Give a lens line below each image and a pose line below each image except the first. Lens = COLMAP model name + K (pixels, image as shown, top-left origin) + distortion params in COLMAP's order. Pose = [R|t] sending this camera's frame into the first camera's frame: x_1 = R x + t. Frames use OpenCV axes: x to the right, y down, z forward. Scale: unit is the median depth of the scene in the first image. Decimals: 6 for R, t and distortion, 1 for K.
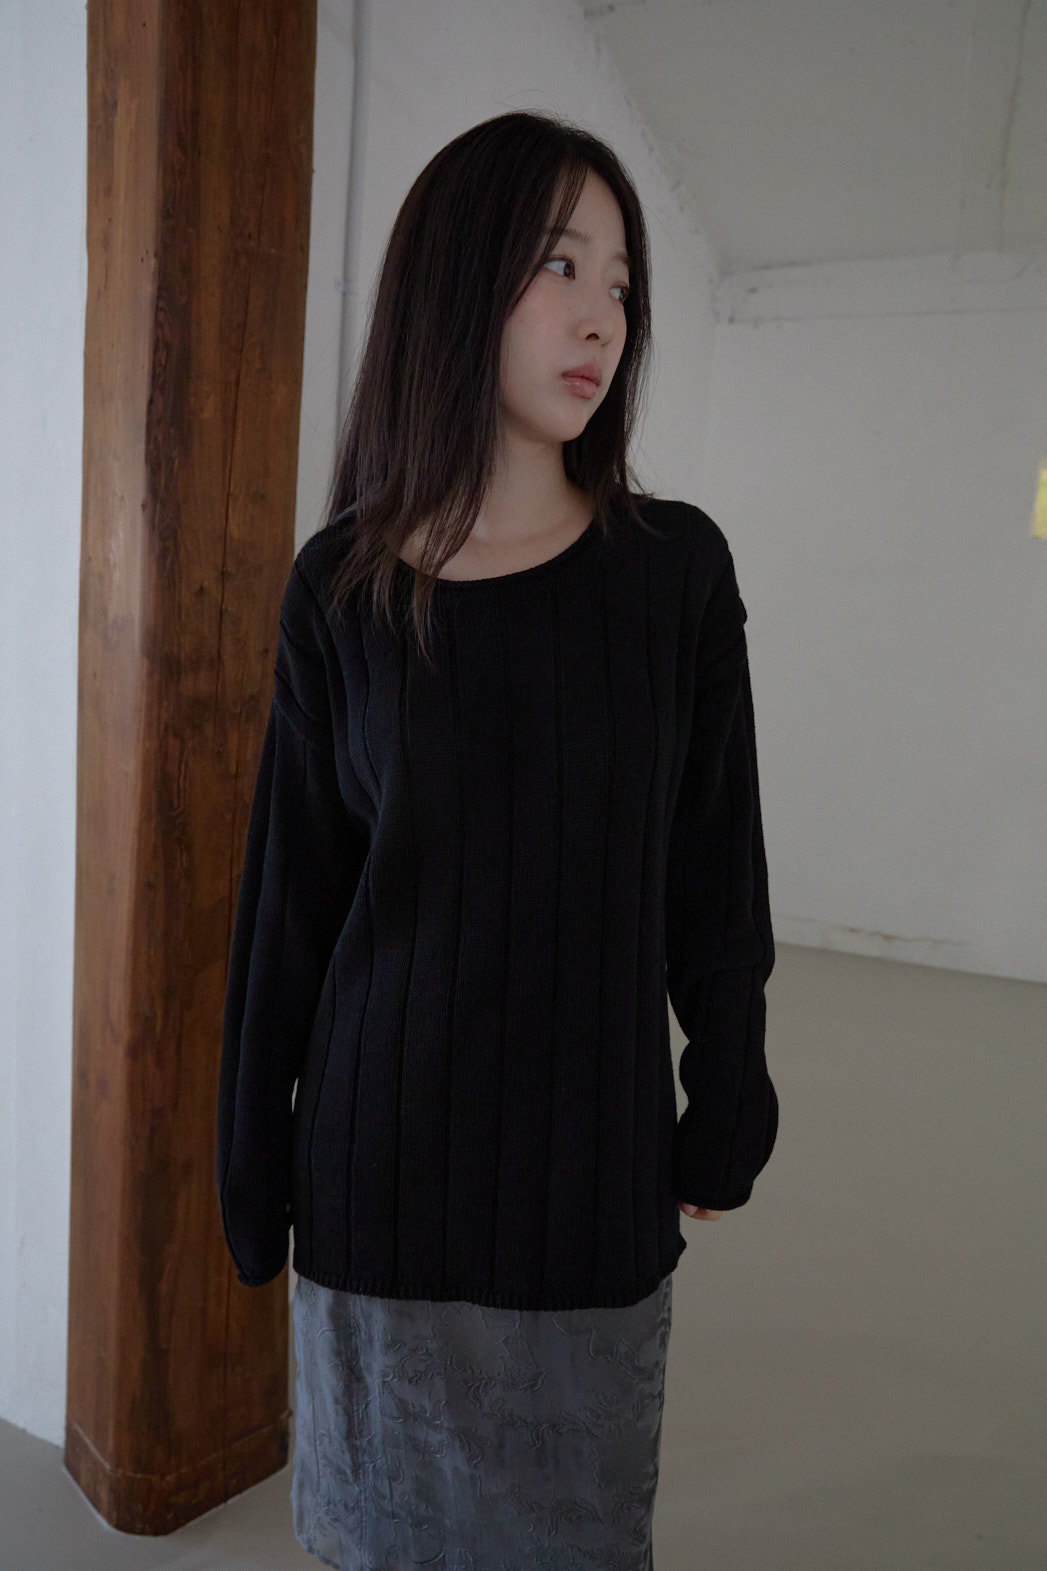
lens RADIAL K [[1051.7, 0, 521.1], [0, 1051.7, 784.8], [0, 0, 1]] dist [-0.007472, -0.001133]
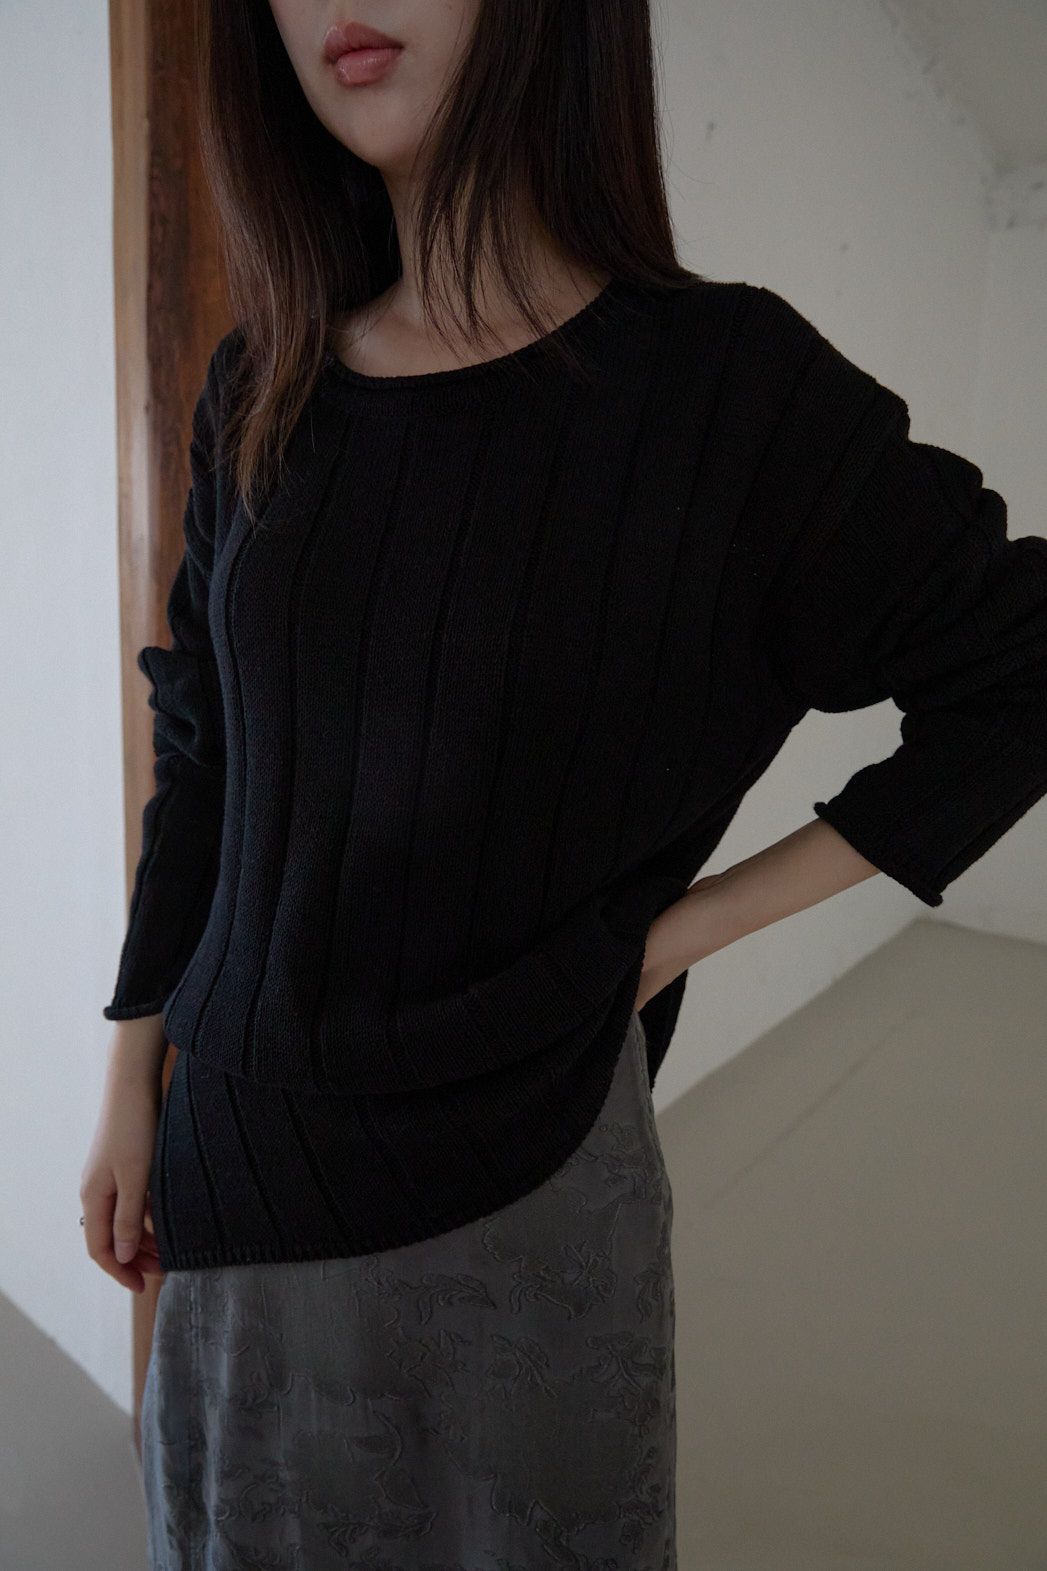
lens RADIAL K [[1040.8, 0, 523.5], [0, 1040.8, 785.5], [0, 0, 1]] dist [-0.009726, 0.000583]
pose [[0.962288, 0.018432, -0.271406, 0.180845], [-0.014518, 0.999760, 0.016422, 0.032676], [0.271644, -0.011862, 0.962325, 0.223932]]
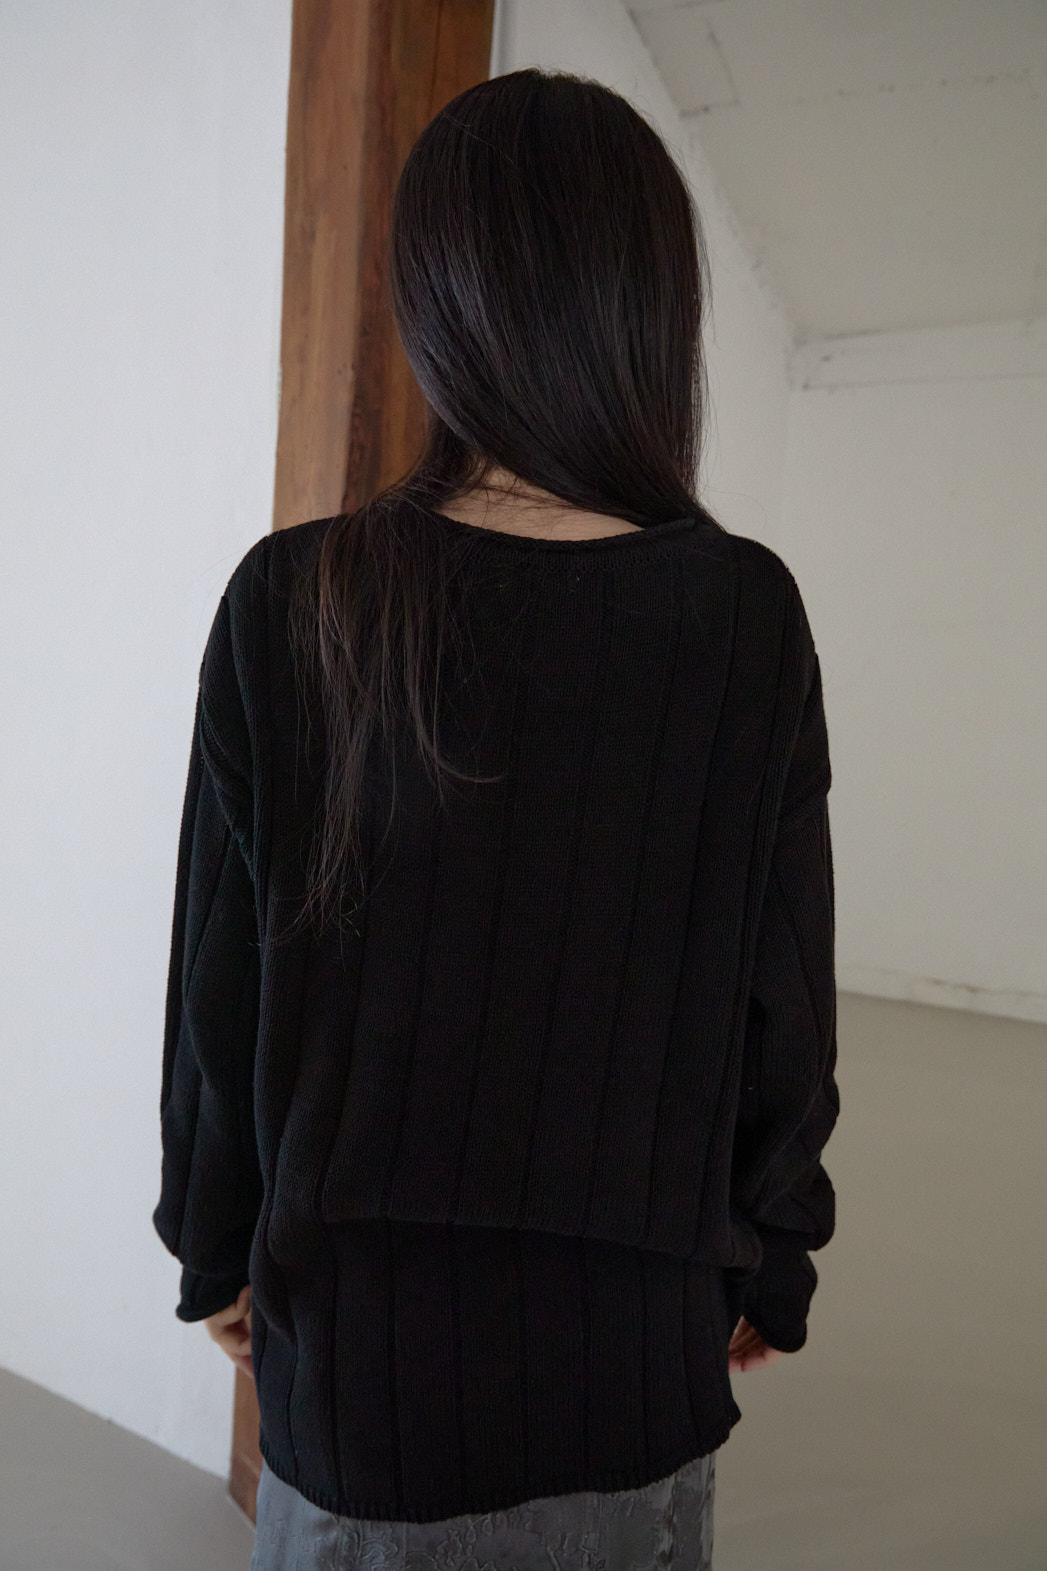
lens RADIAL K [[1046.9, 0, 521.2], [0, 1046.9, 784.3], [0, 0, 1]] dist [-0.011361, 0.003006]
pose [[0.998879, -0.004626, -0.047118, -0.109635], [0.002349, 0.998832, -0.048267, -0.009326], [0.047286, 0.048103, 0.997722, -0.068245]]
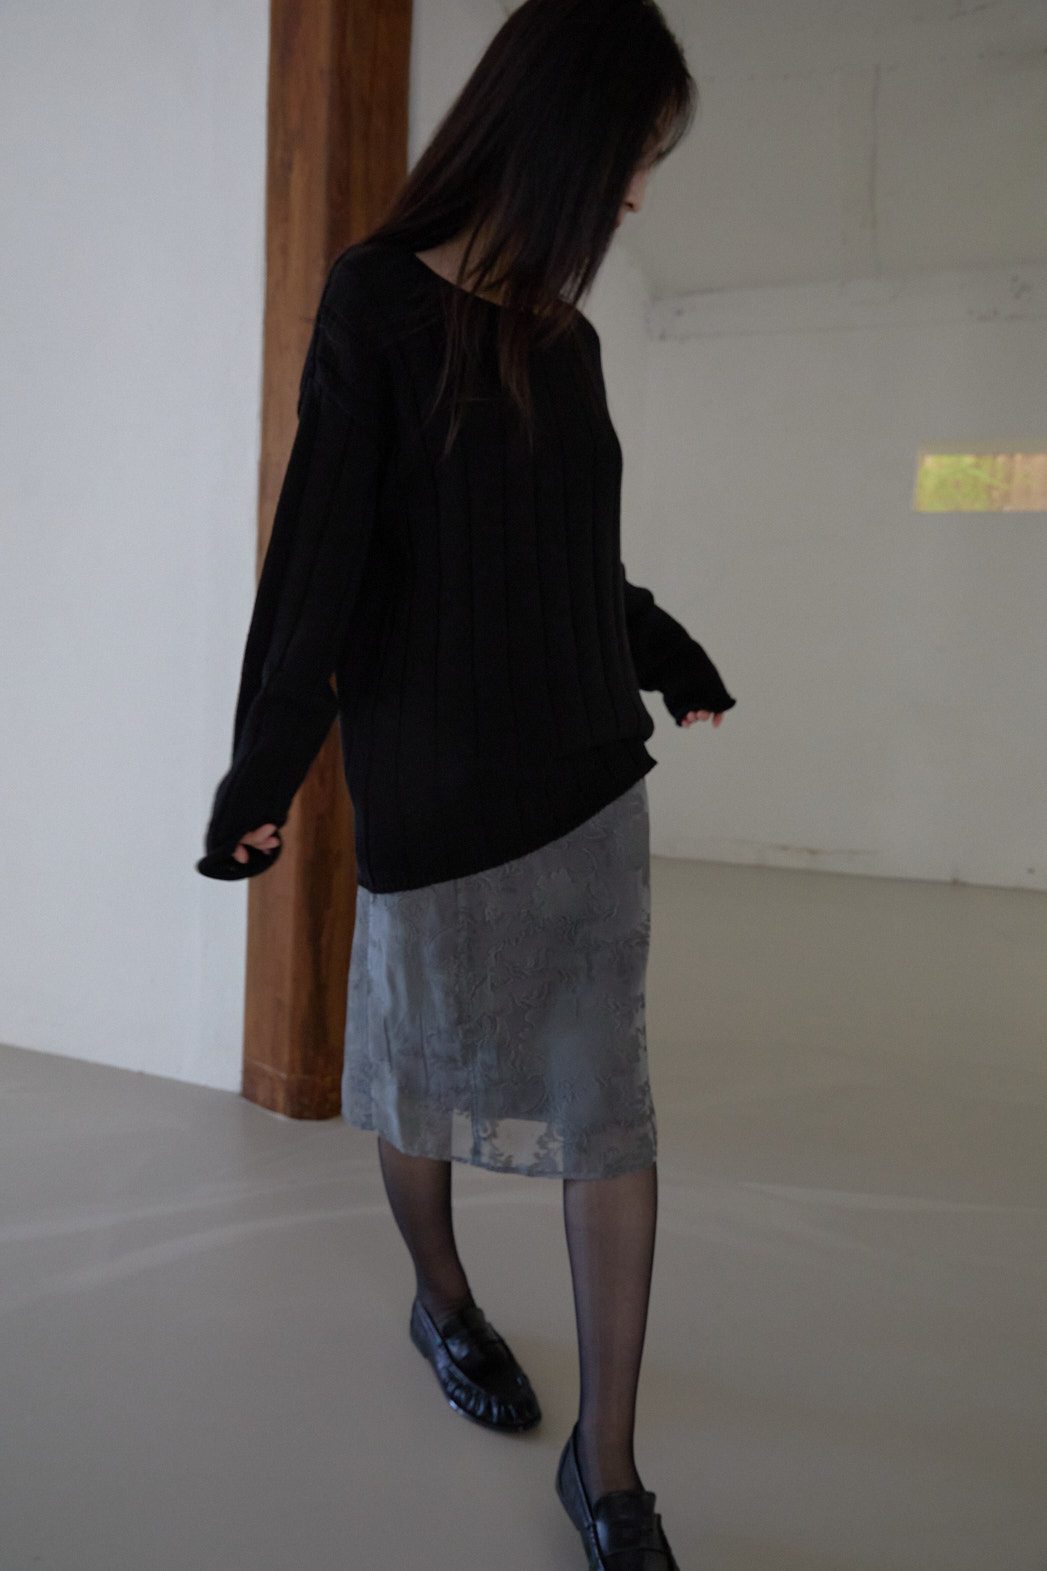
lens RADIAL K [[1051.7, 0, 521.1], [0, 1051.7, 784.8], [0, 0, 1]] dist [-0.007472, -0.001133]
pose [[0.997826, -0.030866, 0.058225, -0.150228], [0.032939, 0.998845, -0.034989, 0.338600], [-0.057077, 0.036831, 0.997690, -0.545179]]
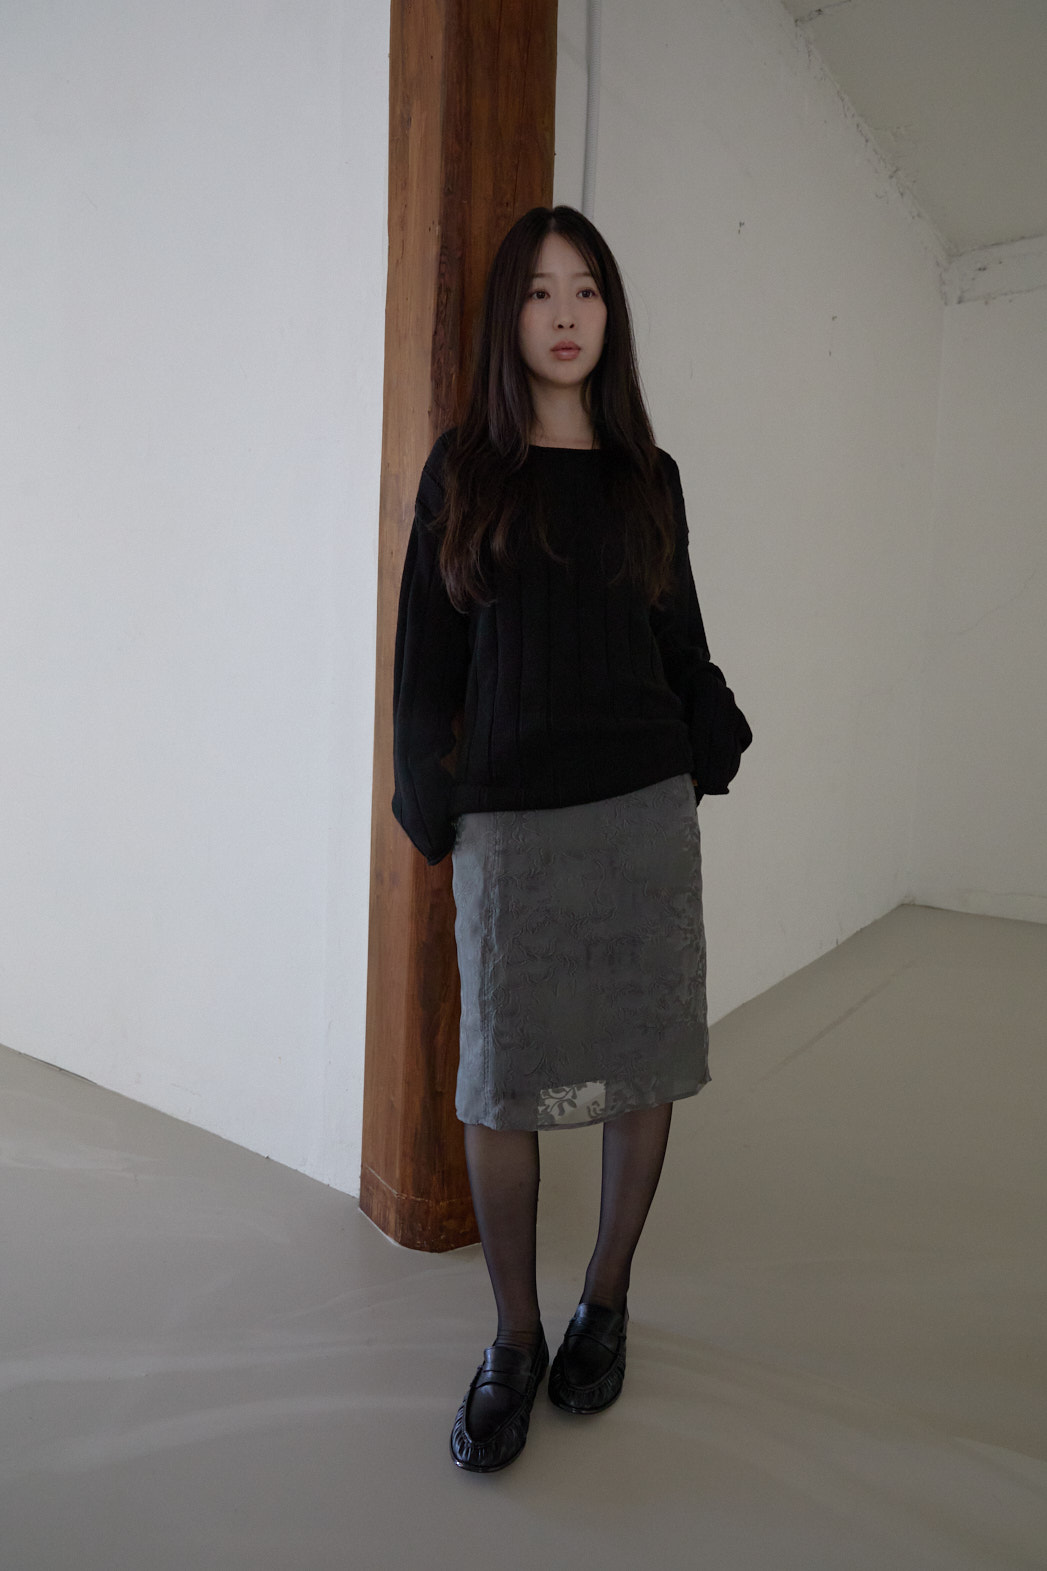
lens RADIAL K [[1065.1, 0, 523.5], [0, 1065.1, 785.5], [0, 0, 1]] dist [-0.004226, 0.001531]
pose [[0.974186, -0.012581, -0.225397, 0.048604], [0.001065, 0.998691, -0.051139, 0.256739], [0.225745, 0.049579, 0.972924, -0.238861]]
